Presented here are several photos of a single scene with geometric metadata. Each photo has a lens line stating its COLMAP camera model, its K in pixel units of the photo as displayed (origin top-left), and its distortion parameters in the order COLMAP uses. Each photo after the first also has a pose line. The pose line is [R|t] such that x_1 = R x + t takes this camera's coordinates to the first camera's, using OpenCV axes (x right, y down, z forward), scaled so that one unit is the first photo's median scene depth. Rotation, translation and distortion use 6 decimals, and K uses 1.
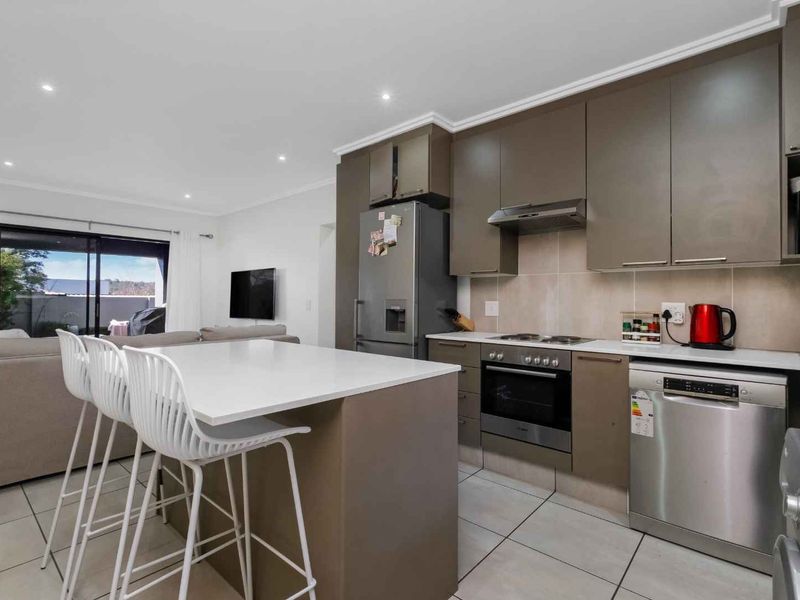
lens RADIAL K [[401.8, 0, 402.1], [0, 401.8, 297.0], [0, 0, 1]] dist [-0.003159, -0.000249]
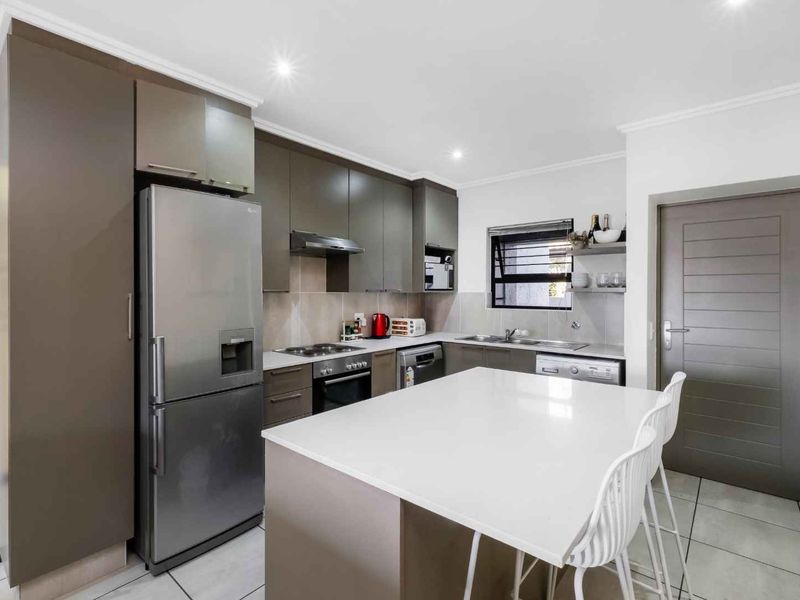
lens RADIAL K [[401.8, 0, 402.1], [0, 401.8, 297.0], [0, 0, 1]] dist [-0.003159, -0.000249]
pose [[-0.022472, -0.016674, 0.999608, -0.909601], [0.001705, 0.999859, 0.016716, -0.076264], [-0.999746, 0.002080, -0.022440, 0.862337]]
